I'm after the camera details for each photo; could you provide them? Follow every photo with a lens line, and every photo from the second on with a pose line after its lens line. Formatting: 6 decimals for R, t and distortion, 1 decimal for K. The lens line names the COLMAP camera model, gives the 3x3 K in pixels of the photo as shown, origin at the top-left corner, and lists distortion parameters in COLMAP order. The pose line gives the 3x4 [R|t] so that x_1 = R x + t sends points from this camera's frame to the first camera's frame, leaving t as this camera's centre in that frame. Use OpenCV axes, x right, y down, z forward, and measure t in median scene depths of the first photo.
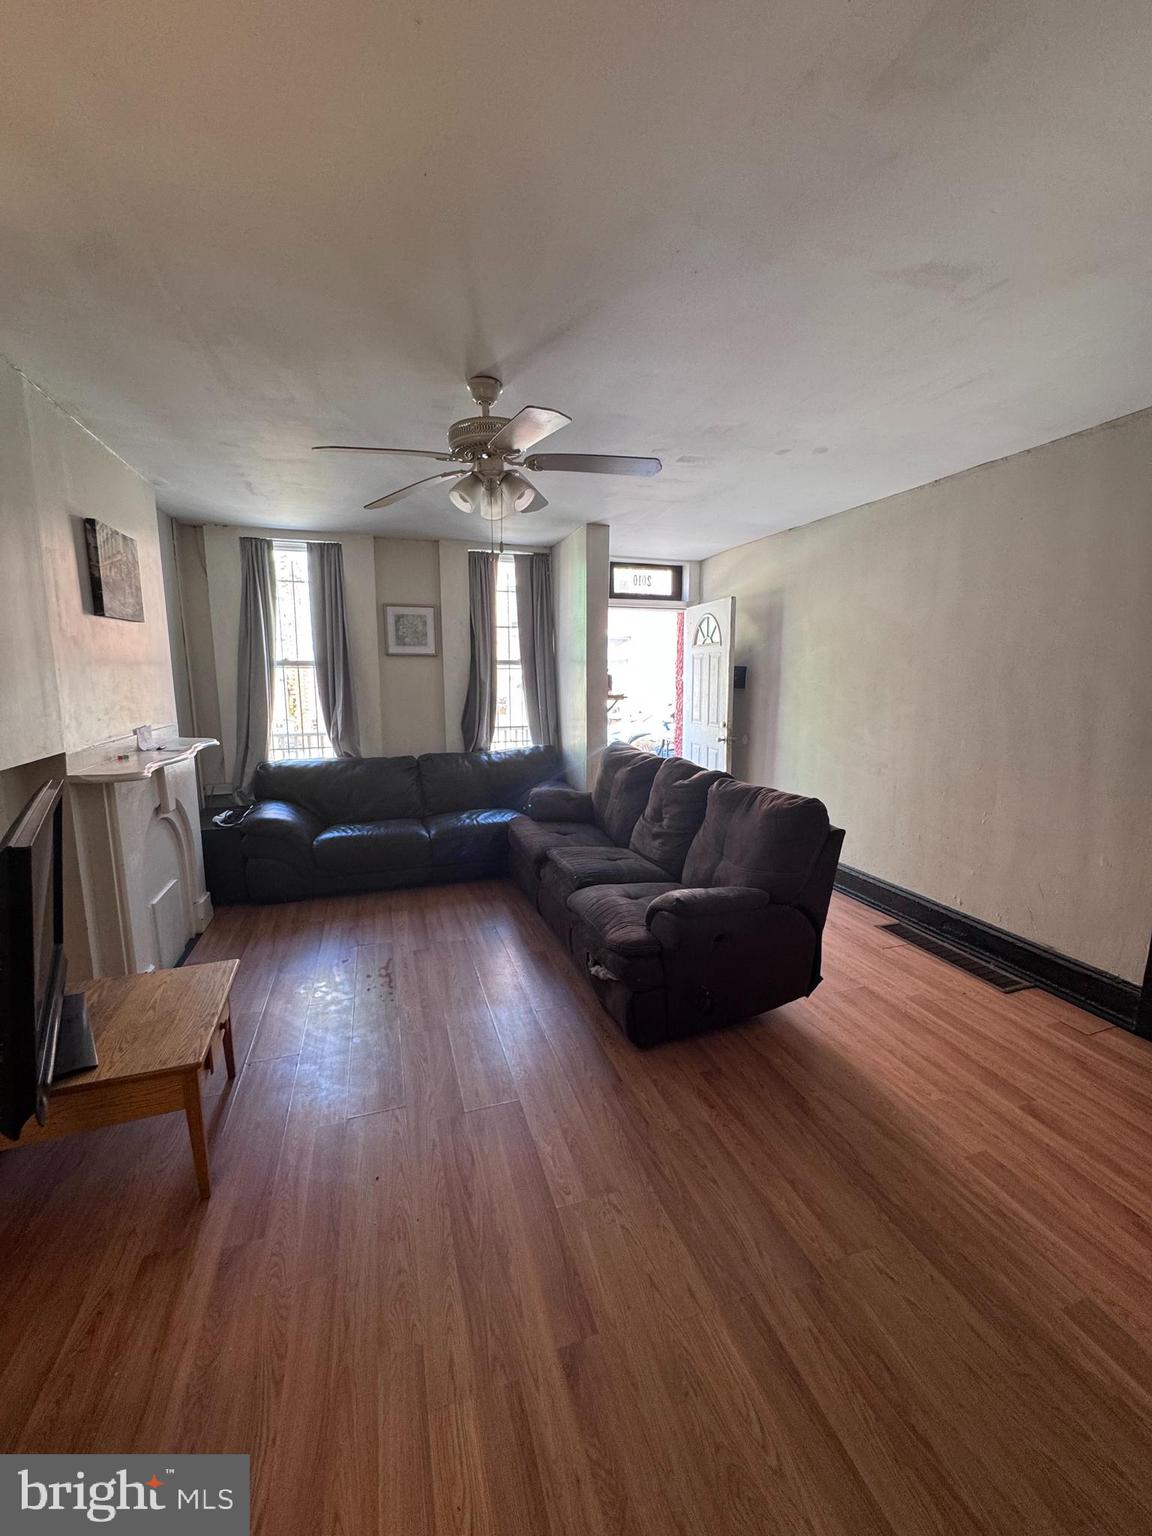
lens RADIAL K [[613.5, 0, 578.8], [0, 613.5, 764.0], [0, 0, 1]] dist [-0.002035, -0.000085]
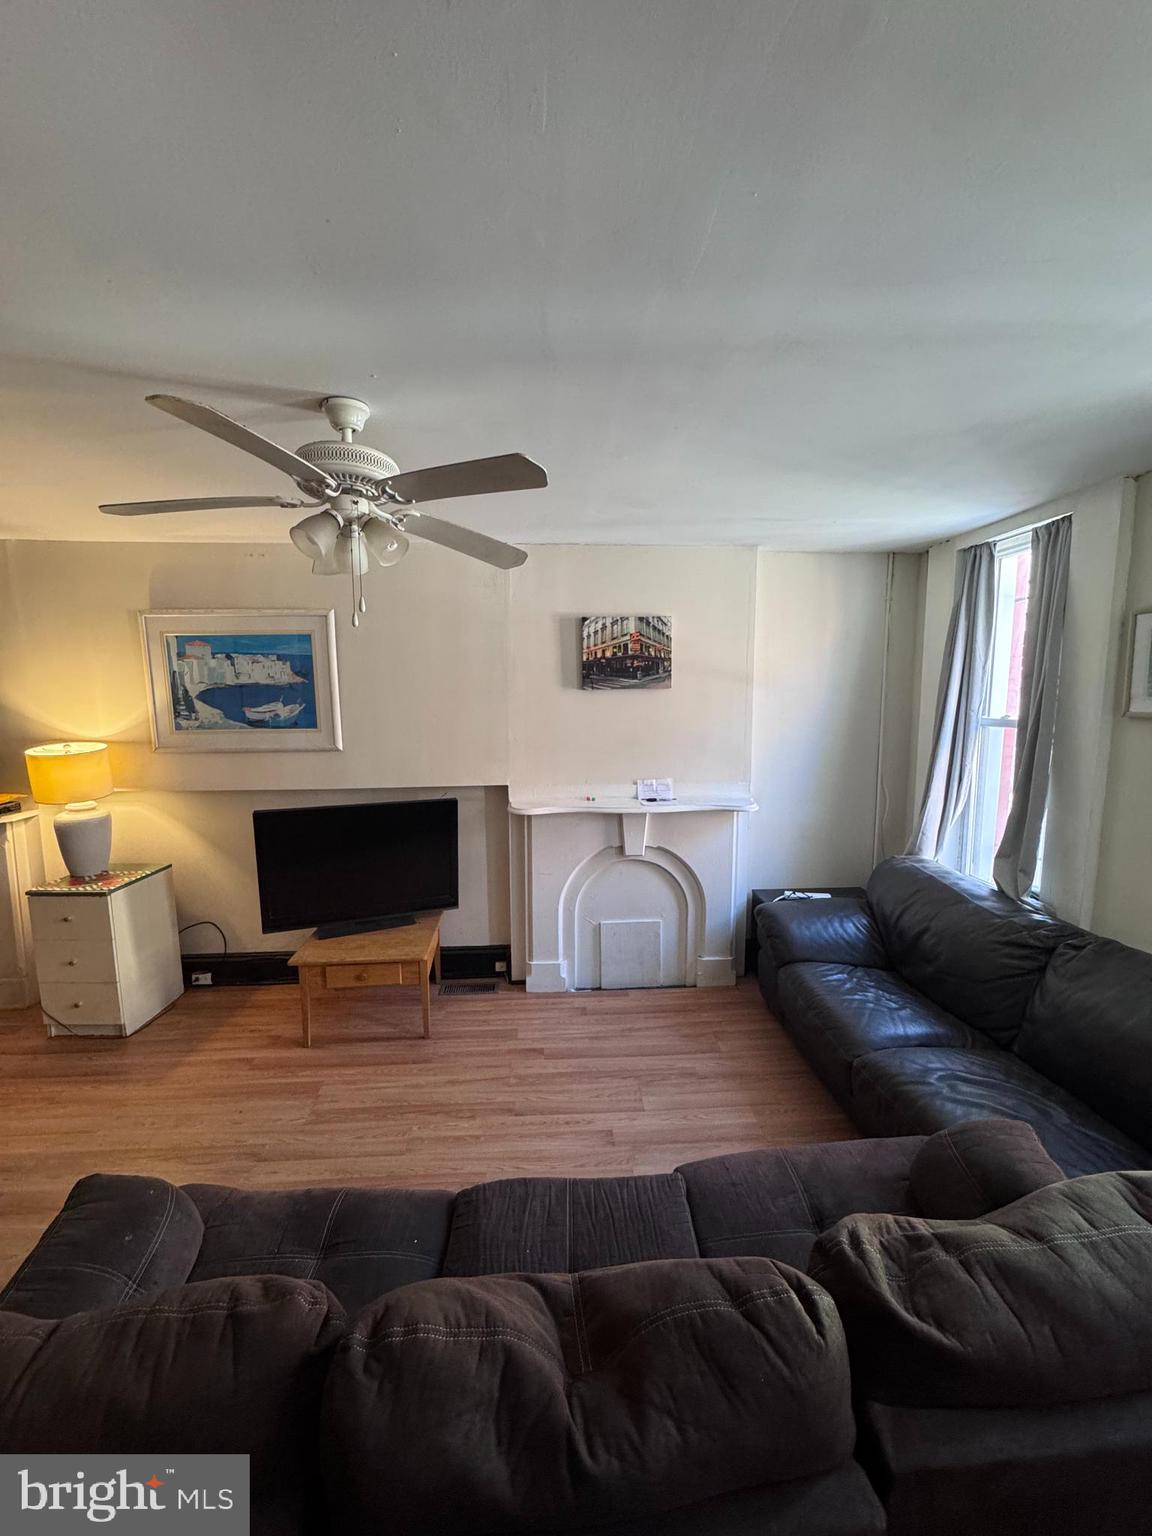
lens RADIAL K [[613.5, 0, 578.8], [0, 613.5, 764.0], [0, 0, 1]] dist [-0.002035, -0.000085]
pose [[-0.254992, 0.111853, -0.960452, 0.278427], [-0.146785, 0.977298, 0.152785, -0.161907], [0.955737, 0.179939, -0.232785, 0.755690]]
